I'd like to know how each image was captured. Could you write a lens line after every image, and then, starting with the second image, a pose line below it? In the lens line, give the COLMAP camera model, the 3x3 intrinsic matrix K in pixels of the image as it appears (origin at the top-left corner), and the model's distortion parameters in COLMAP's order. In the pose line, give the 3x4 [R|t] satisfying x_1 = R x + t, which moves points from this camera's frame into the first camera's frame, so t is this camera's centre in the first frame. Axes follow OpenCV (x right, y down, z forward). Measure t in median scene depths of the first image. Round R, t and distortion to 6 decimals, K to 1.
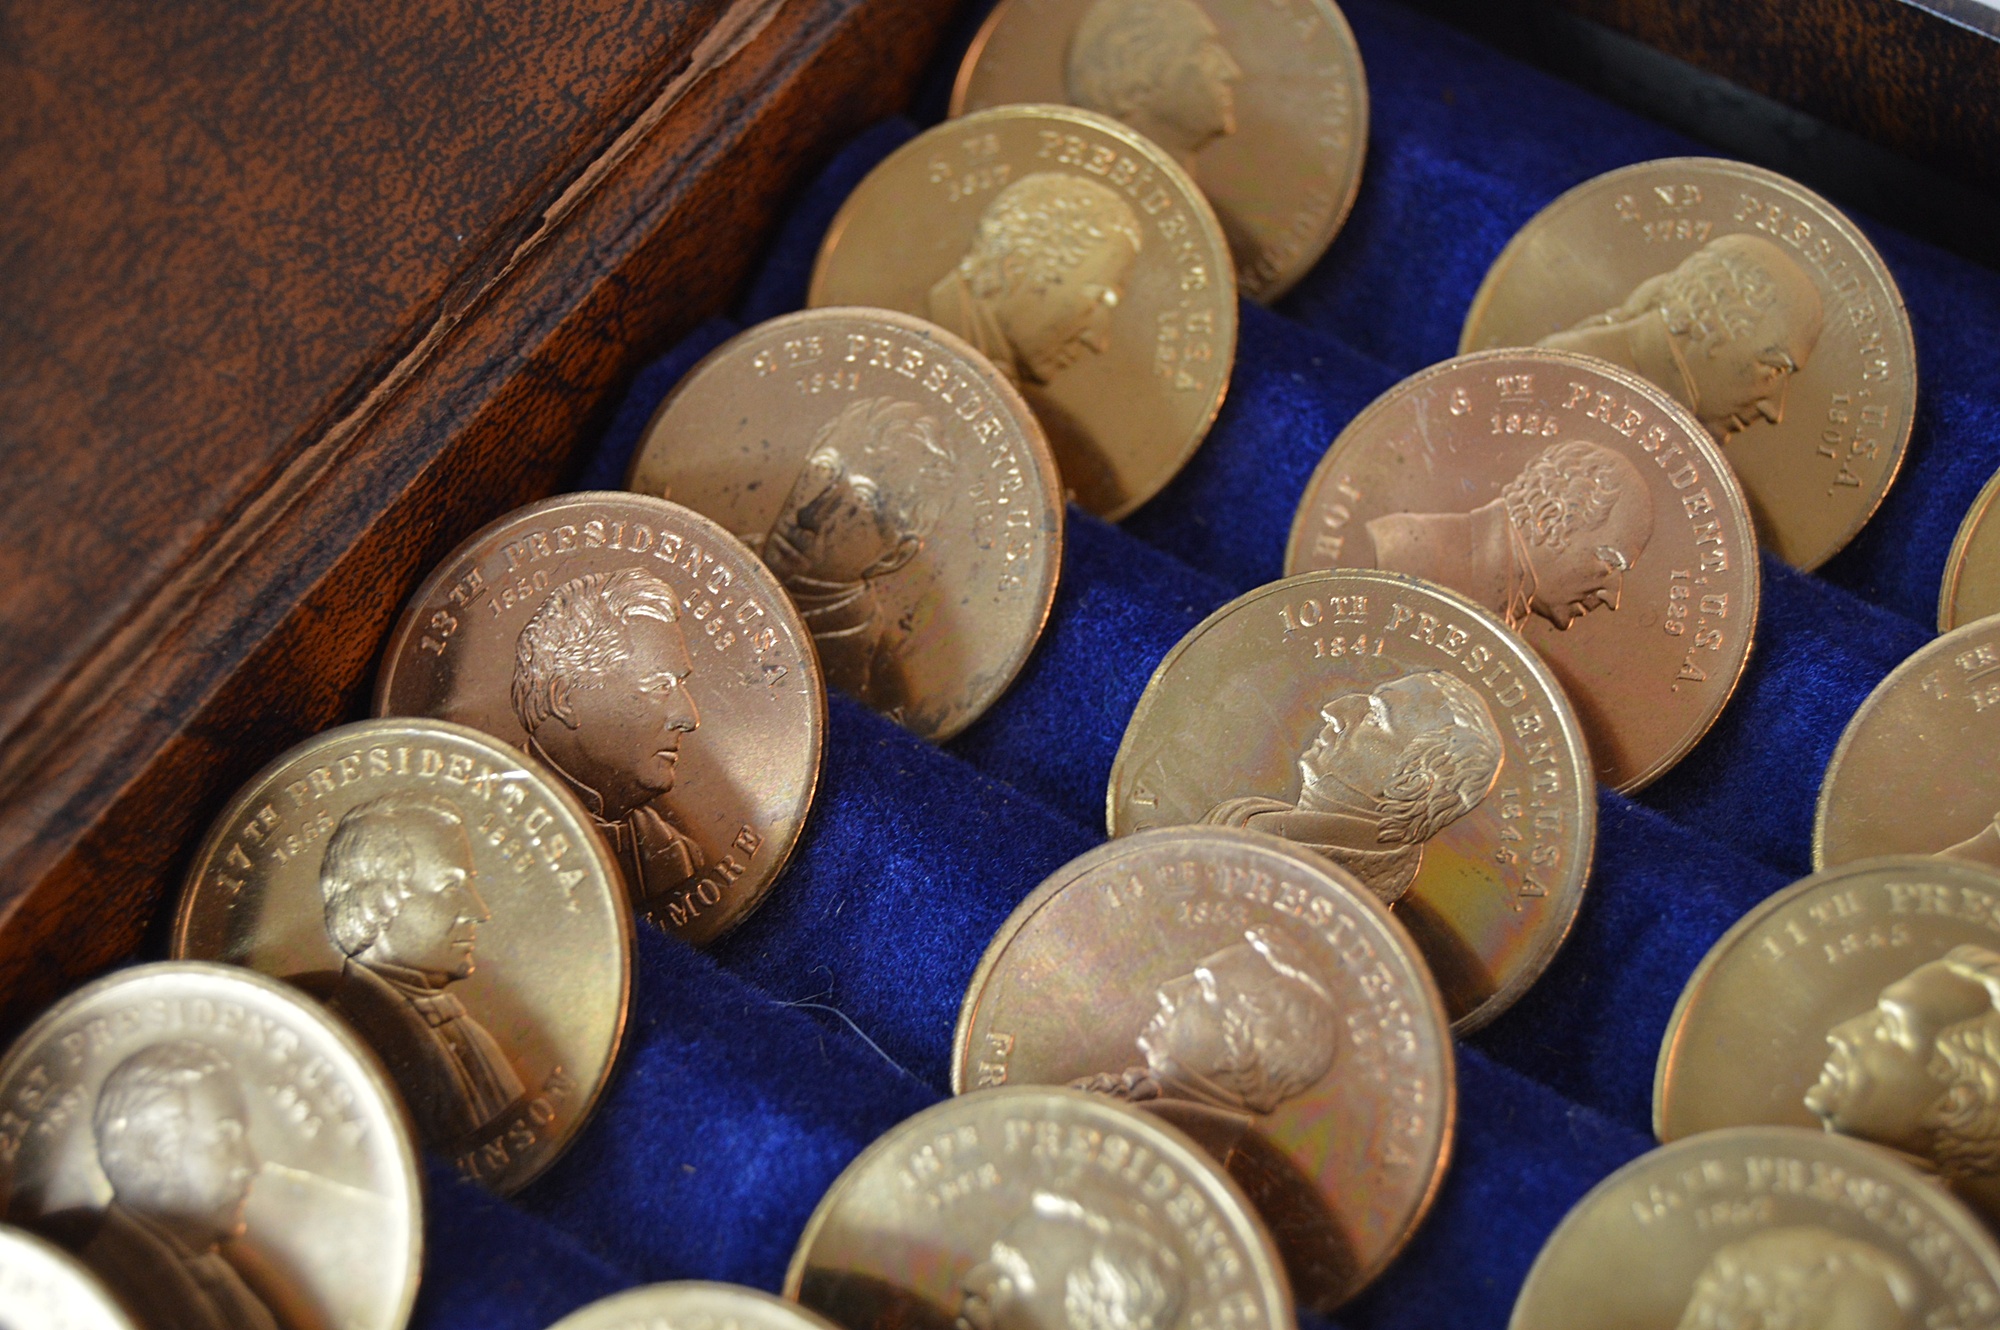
lens RADIAL K [[3789.9, 0, 1000.0], [0, 3789.9, 665.0], [0, 0, 1]] dist [-0.044605, 0.059115]
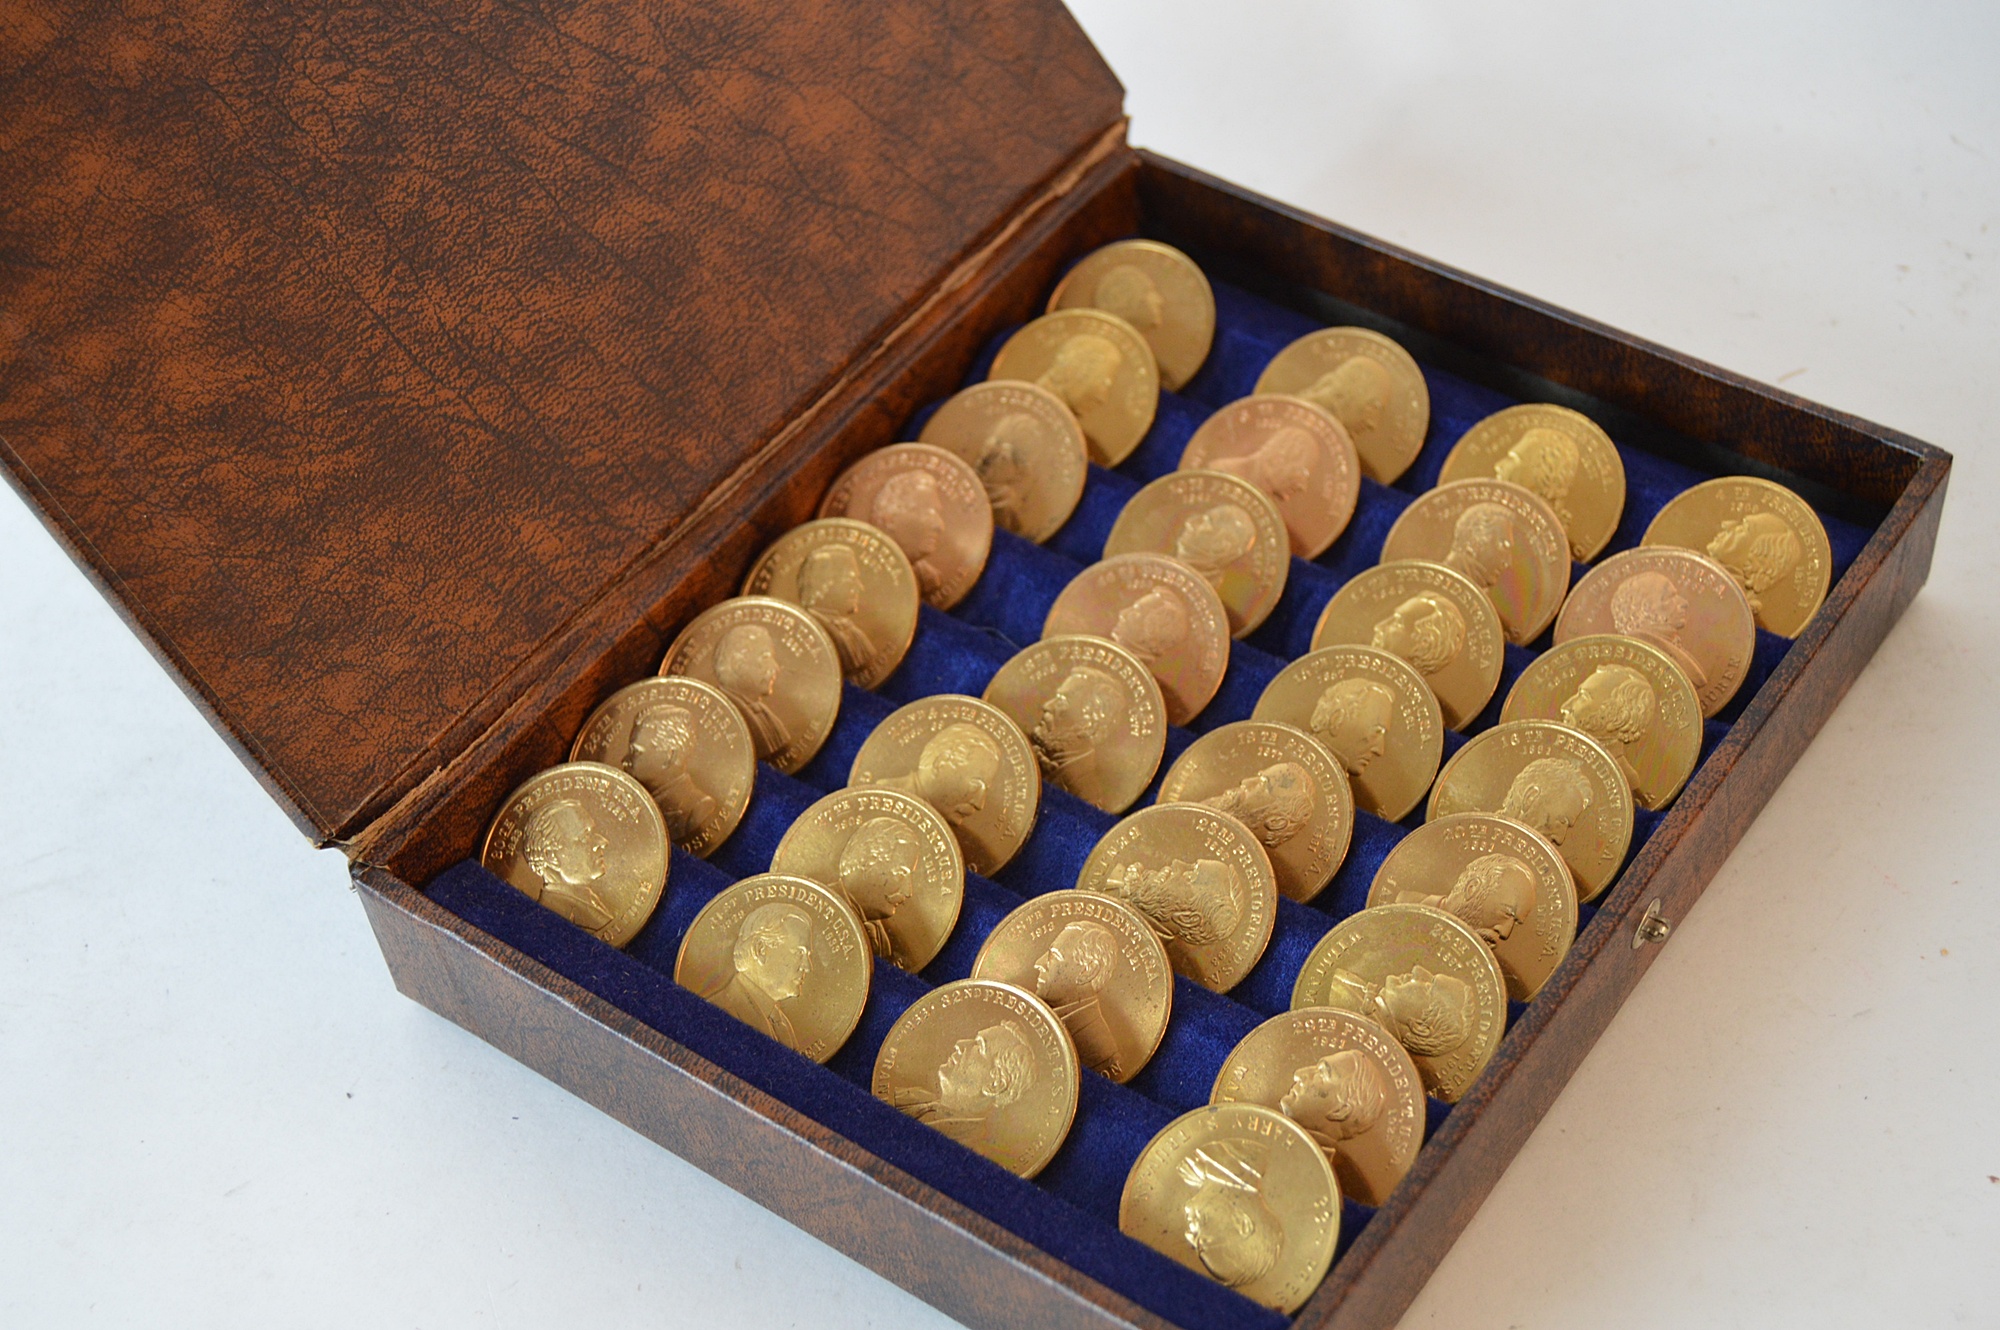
lens RADIAL K [[3100.1, 0, 1000.0], [0, 3100.1, 665.0], [0, 0, 1]] dist [-0.011475, -0.018501]
pose [[0.999417, 0.007105, -0.033389, 0.030418], [-0.011971, 0.988931, -0.147893, 0.429719], [0.031968, 0.148207, 0.988440, -1.093610]]
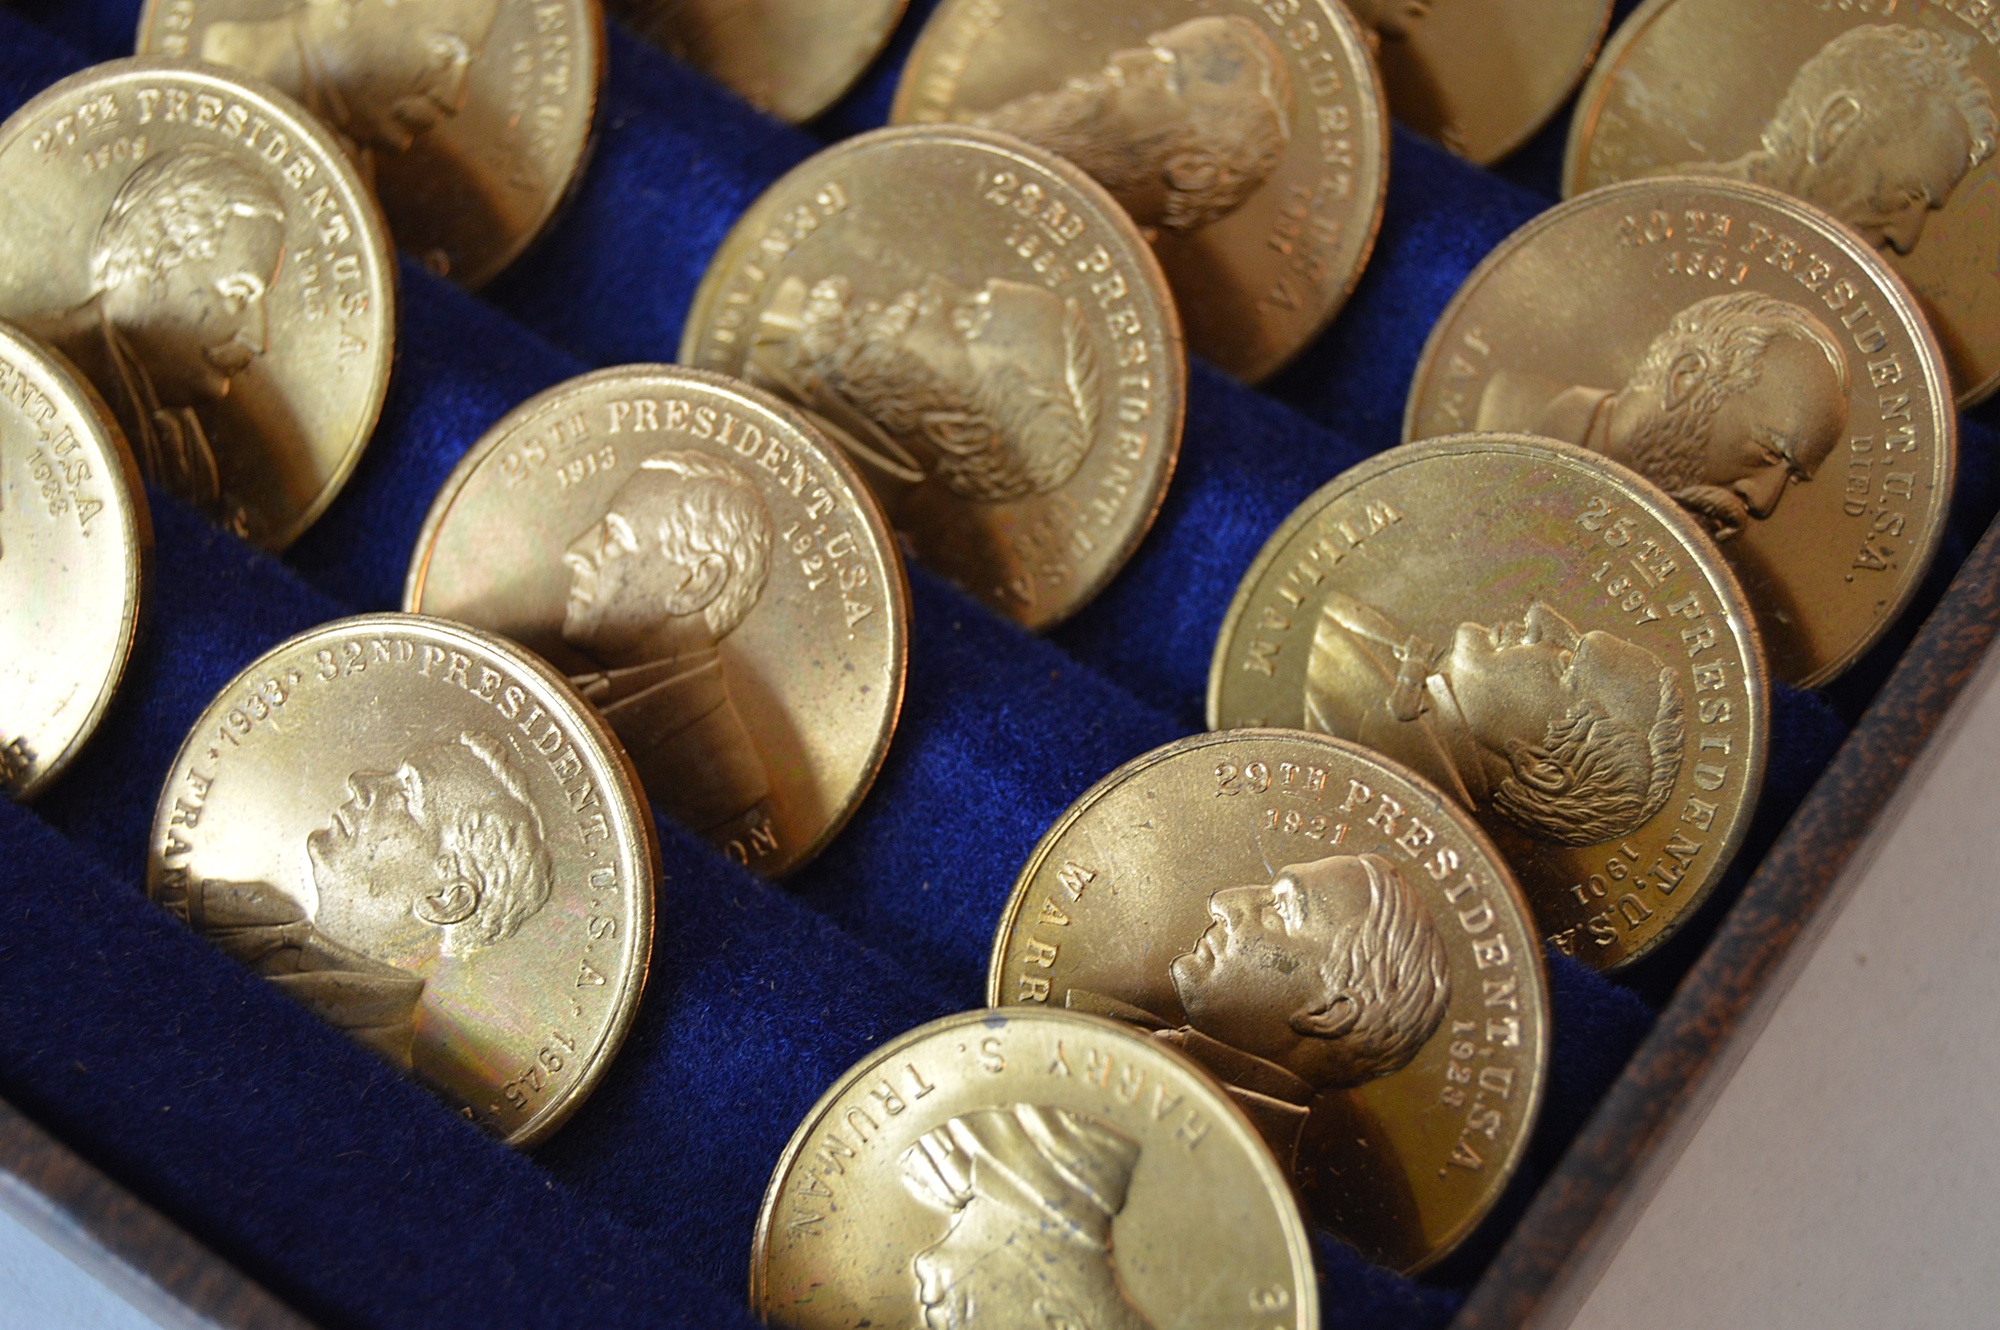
lens RADIAL K [[3862.2, 0, 1000.0], [0, 3862.2, 665.0], [0, 0, 1]] dist [-0.041367, 0.035298]
pose [[0.999693, 0.024350, 0.004612, 0.090981], [-0.024772, 0.987312, 0.156848, 0.207075], [-0.000734, -0.156915, 0.987612, -0.107027]]
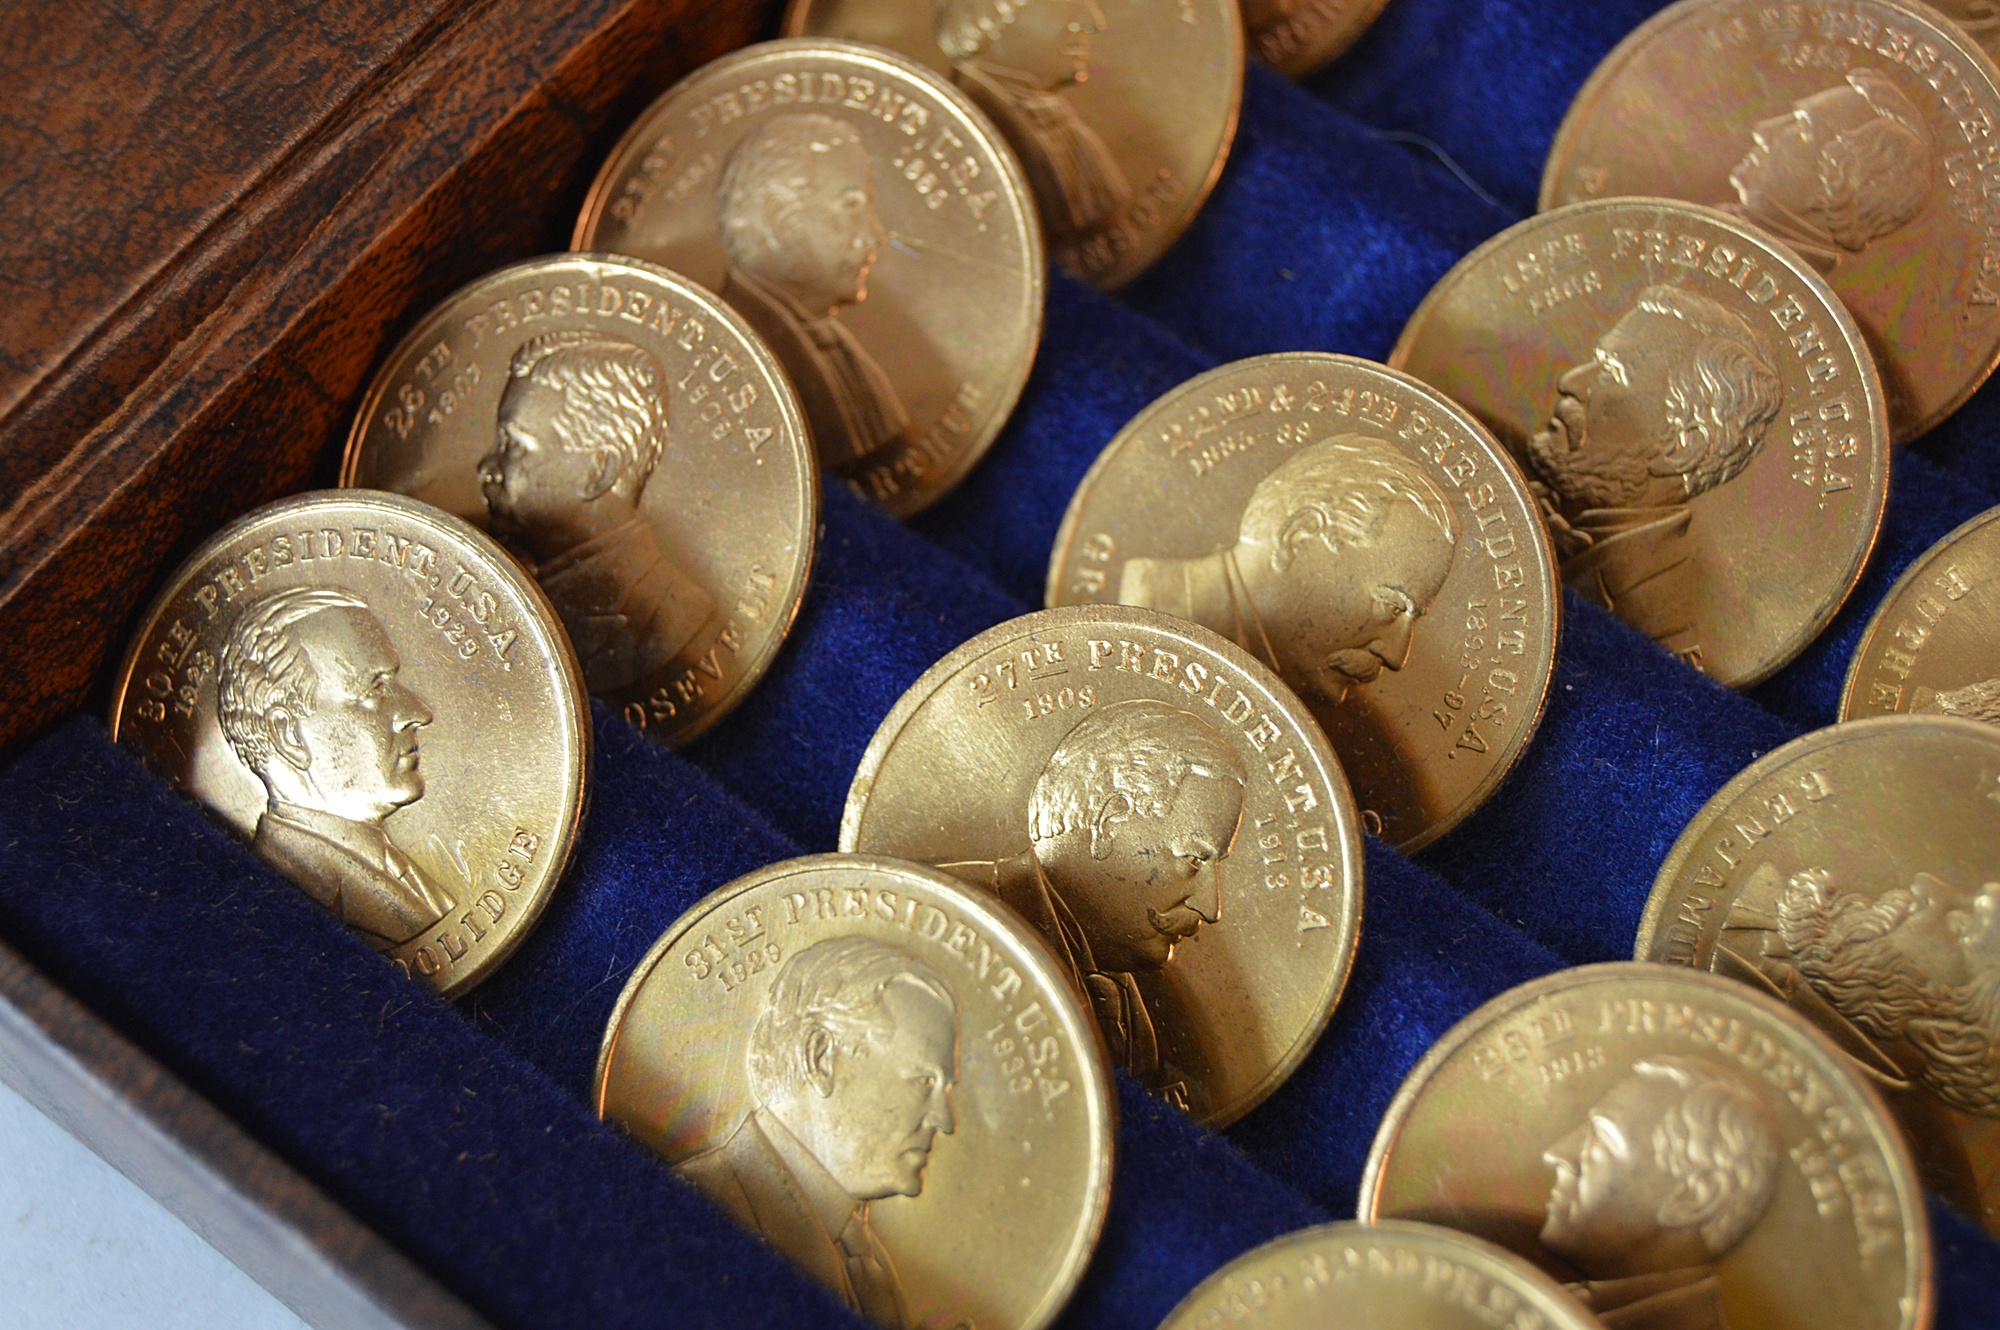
lens RADIAL K [[3960.1, 0, 1000.0], [0, 3960.1, 665.0], [0, 0, 1]] dist [-0.035841, -0.173642]
pose [[0.997076, 0.066577, -0.037512, -0.110157], [-0.062572, 0.993083, 0.099352, 0.133586], [0.043867, -0.096715, 0.994345, -0.086465]]
